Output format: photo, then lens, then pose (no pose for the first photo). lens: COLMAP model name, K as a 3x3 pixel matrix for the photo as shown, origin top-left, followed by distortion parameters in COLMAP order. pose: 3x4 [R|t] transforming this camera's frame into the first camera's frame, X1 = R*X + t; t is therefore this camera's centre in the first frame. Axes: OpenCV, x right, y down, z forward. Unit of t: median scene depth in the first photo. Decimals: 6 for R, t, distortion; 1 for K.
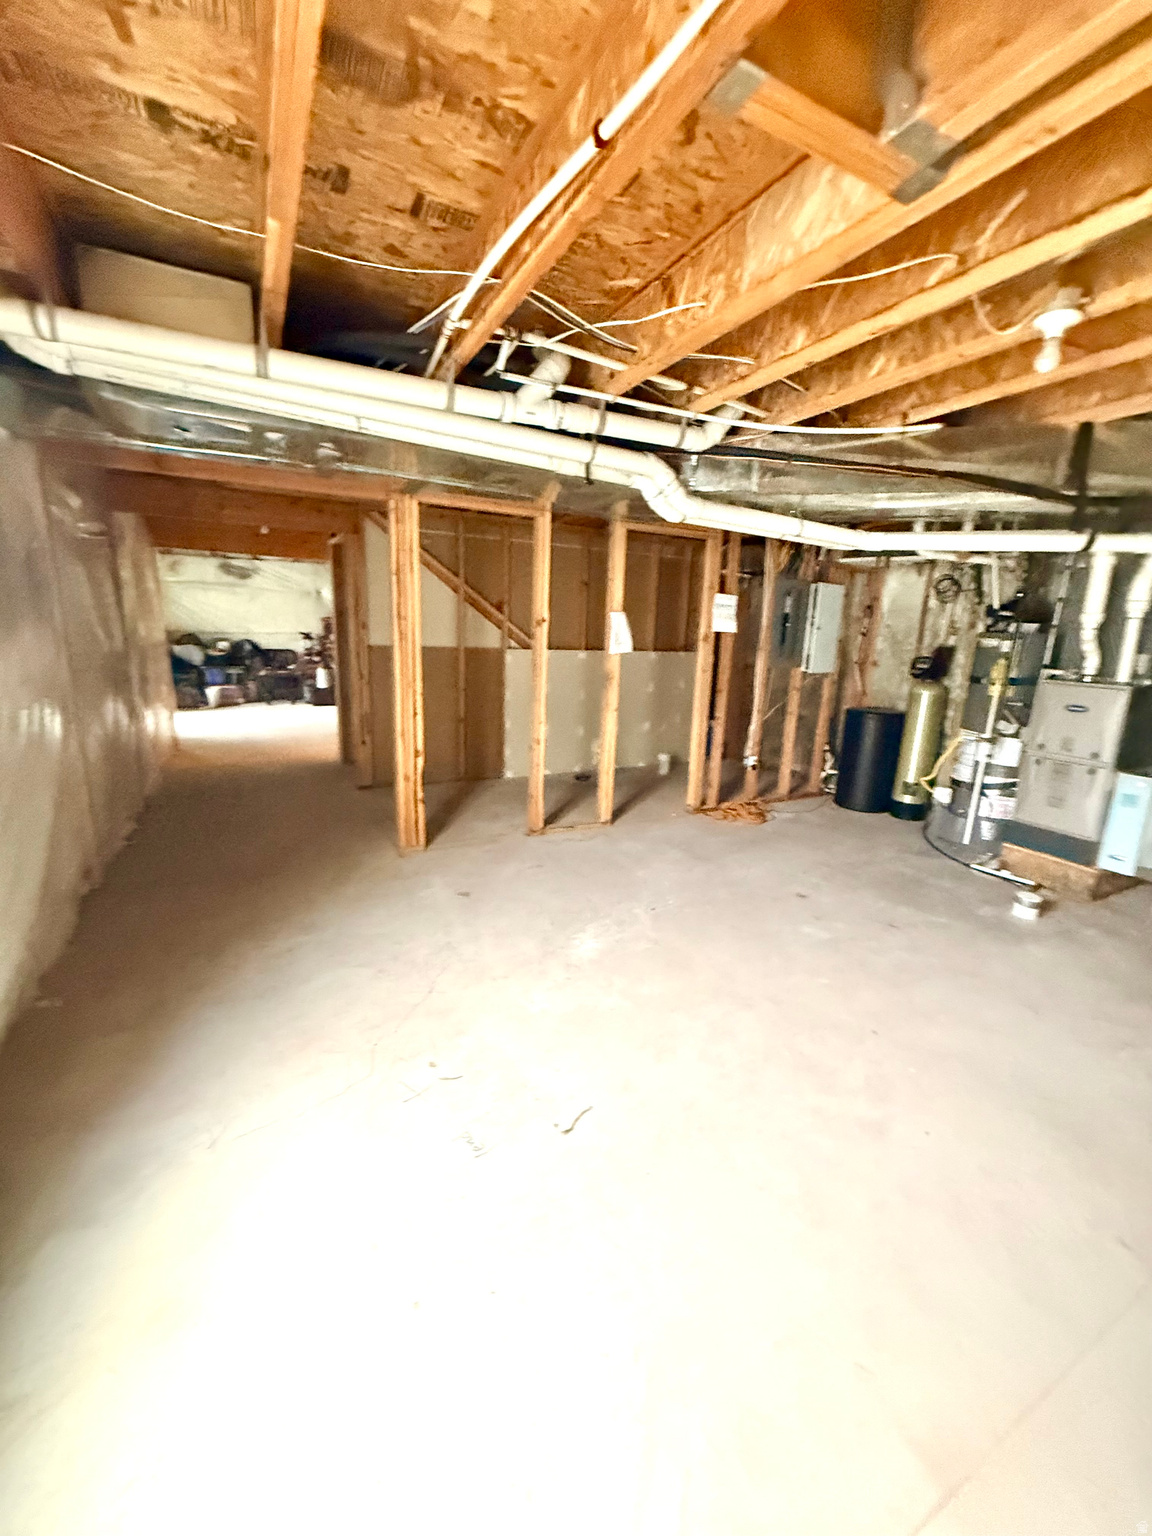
lens RADIAL K [[611.0, 0, 581.5], [0, 611.0, 771.7], [0, 0, 1]] dist [0.000066, -0.000032]
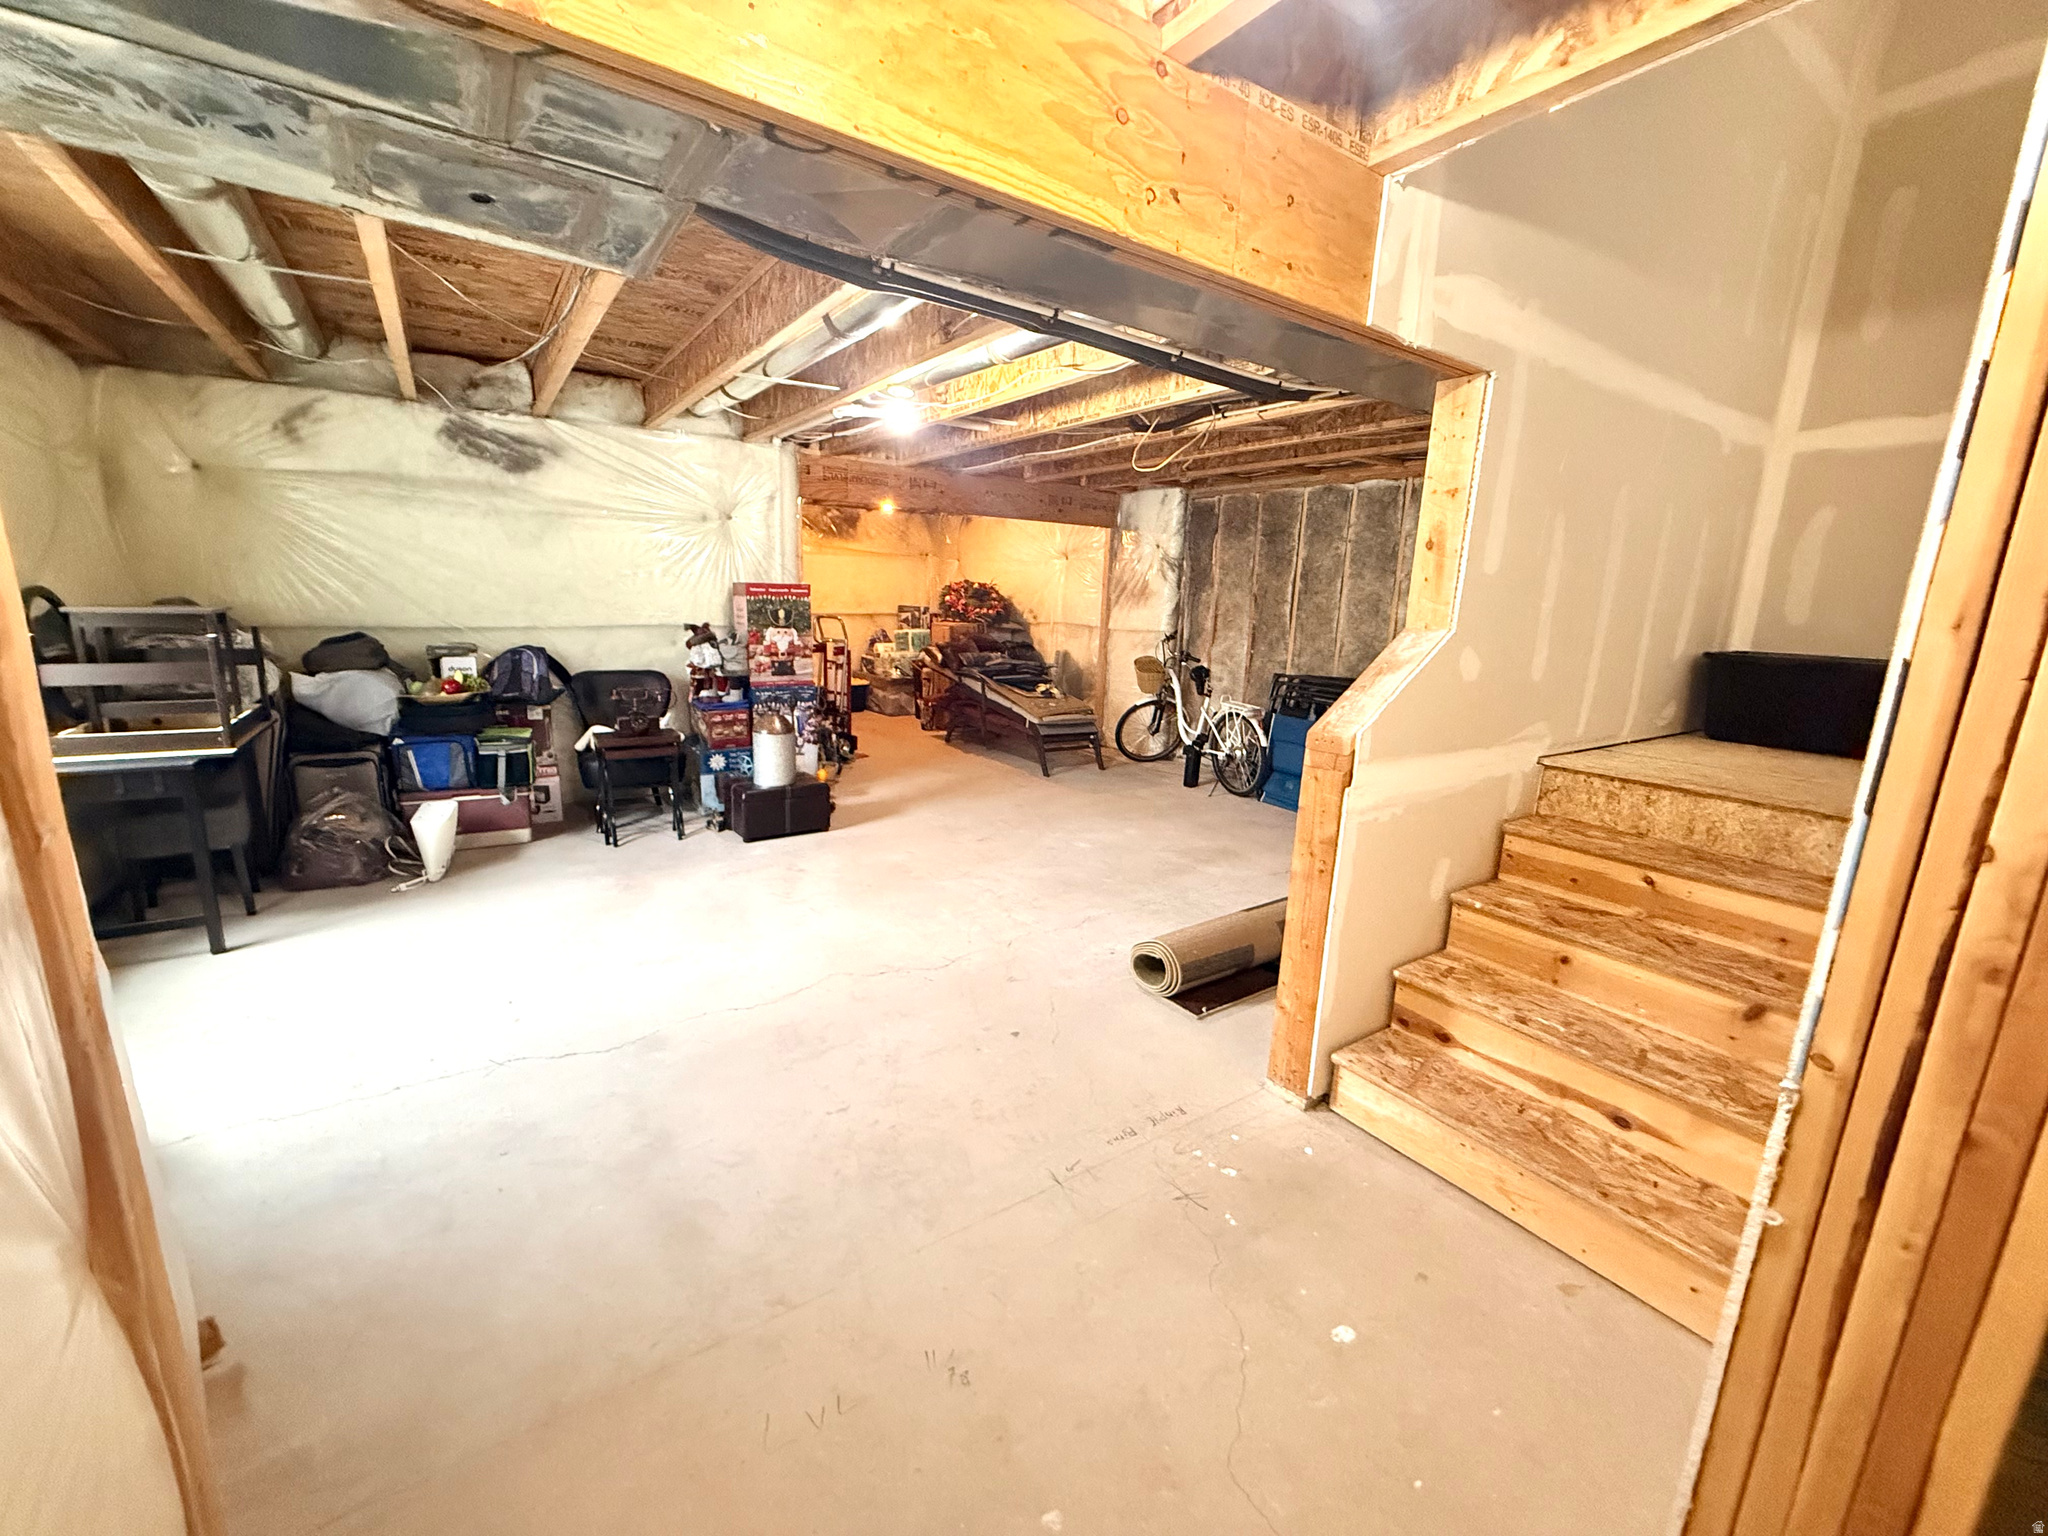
lens RADIAL K [[814.7, 0, 1019.1], [0, 814.7, 766.6], [0, 0, 1]] dist [0.000066, -0.000032]
pose [[0.992228, -0.024505, 0.121994, -0.341151], [0.025911, 0.999615, -0.009955, -0.141104], [-0.121703, 0.013038, 0.992481, 0.524484]]
